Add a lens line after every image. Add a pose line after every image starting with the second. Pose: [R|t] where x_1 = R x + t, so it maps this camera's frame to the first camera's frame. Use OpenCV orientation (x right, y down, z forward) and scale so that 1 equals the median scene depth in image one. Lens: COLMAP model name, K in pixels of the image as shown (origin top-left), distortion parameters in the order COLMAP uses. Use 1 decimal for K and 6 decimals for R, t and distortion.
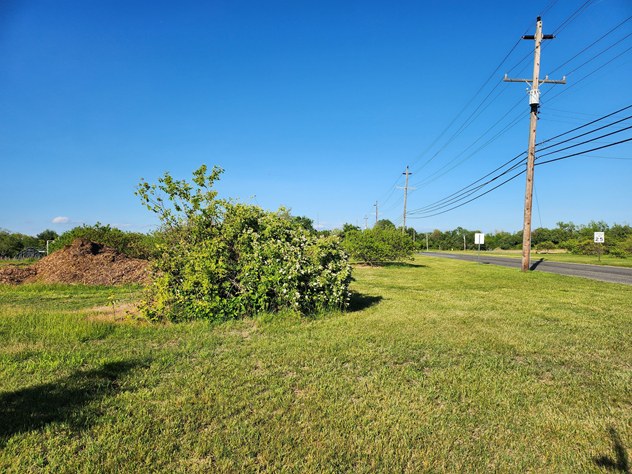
lens RADIAL K [[443.6, 0, 316.0], [0, 443.6, 237.9], [0, 0, 1]] dist [0.005258, 0.001498]
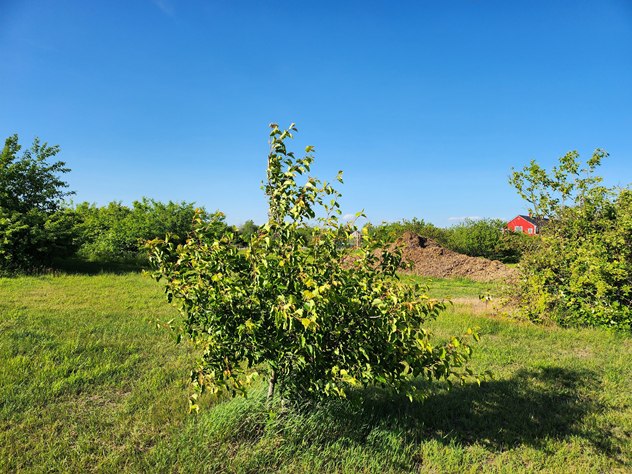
lens RADIAL K [[422.3, 0, 315.5], [0, 422.3, 236.6], [0, 0, 1]] dist [0.000810, -0.004264]
pose [[0.842324, 0.016442, -0.538721, -0.269488], [-0.013632, 0.999865, 0.009202, 0.008897], [0.538800, -0.000407, 0.842434, 0.023543]]
